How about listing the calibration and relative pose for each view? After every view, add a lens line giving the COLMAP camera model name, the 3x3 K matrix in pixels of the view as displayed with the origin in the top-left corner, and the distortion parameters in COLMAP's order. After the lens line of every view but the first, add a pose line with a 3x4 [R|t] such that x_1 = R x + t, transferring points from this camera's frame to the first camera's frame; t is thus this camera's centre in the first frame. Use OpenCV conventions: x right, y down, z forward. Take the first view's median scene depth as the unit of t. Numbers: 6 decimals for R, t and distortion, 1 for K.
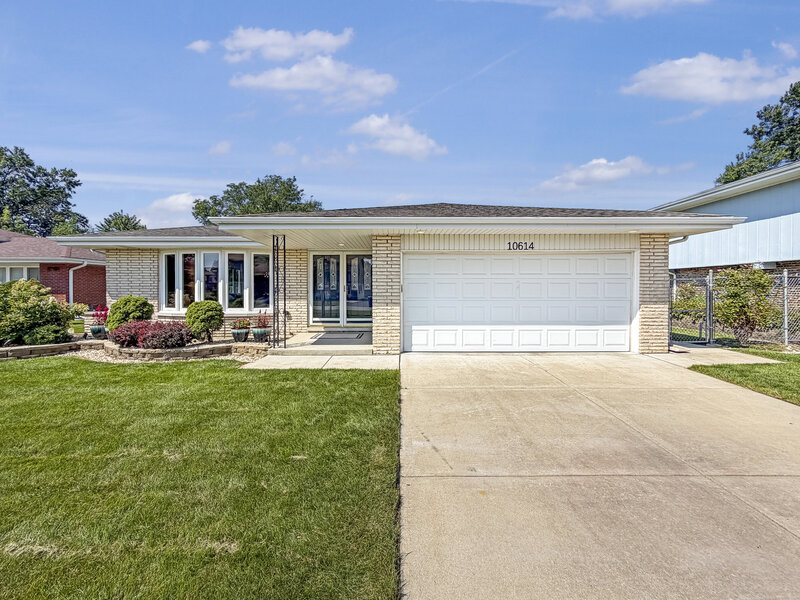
lens RADIAL K [[316.3, 0, 398.6], [0, 316.3, 295.1], [0, 0, 1]] dist [-0.000434, -0.000072]
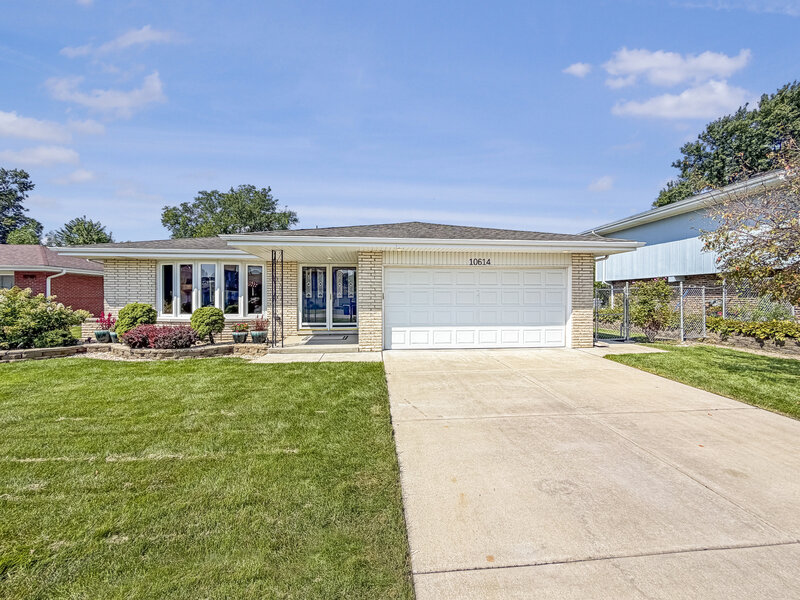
lens RADIAL K [[316.3, 0, 398.6], [0, 316.3, 295.1], [0, 0, 1]] dist [-0.000434, -0.000072]
pose [[0.996097, 0.002271, 0.088241, -0.036828], [0.000393, 0.999545, -0.030157, 0.010393], [-0.088269, 0.030074, 0.995643, -0.190616]]
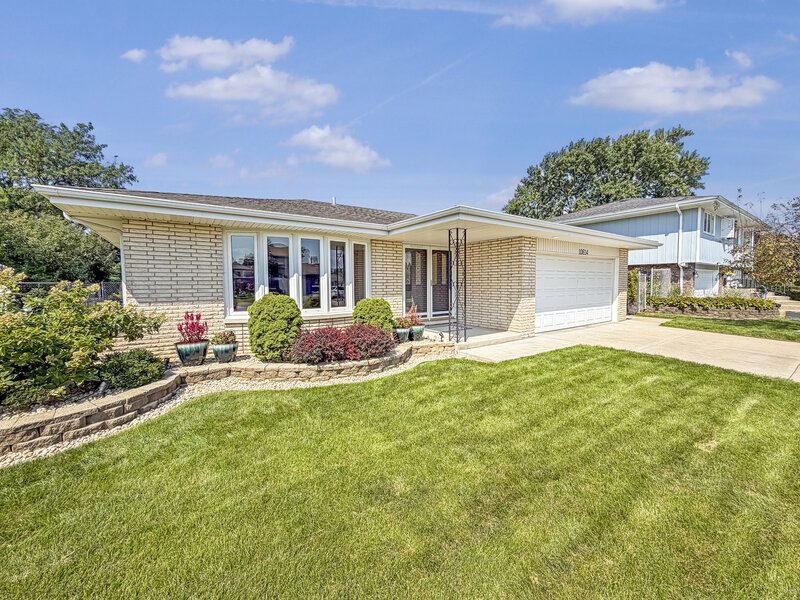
lens RADIAL K [[316.3, 0, 398.6], [0, 316.3, 295.1], [0, 0, 1]] dist [-0.000434, -0.000072]
pose [[0.827502, -0.026393, 0.560842, -1.063916], [0.016965, 0.999614, 0.022010, -0.007189], [-0.561206, -0.008699, 0.827630, 0.276157]]
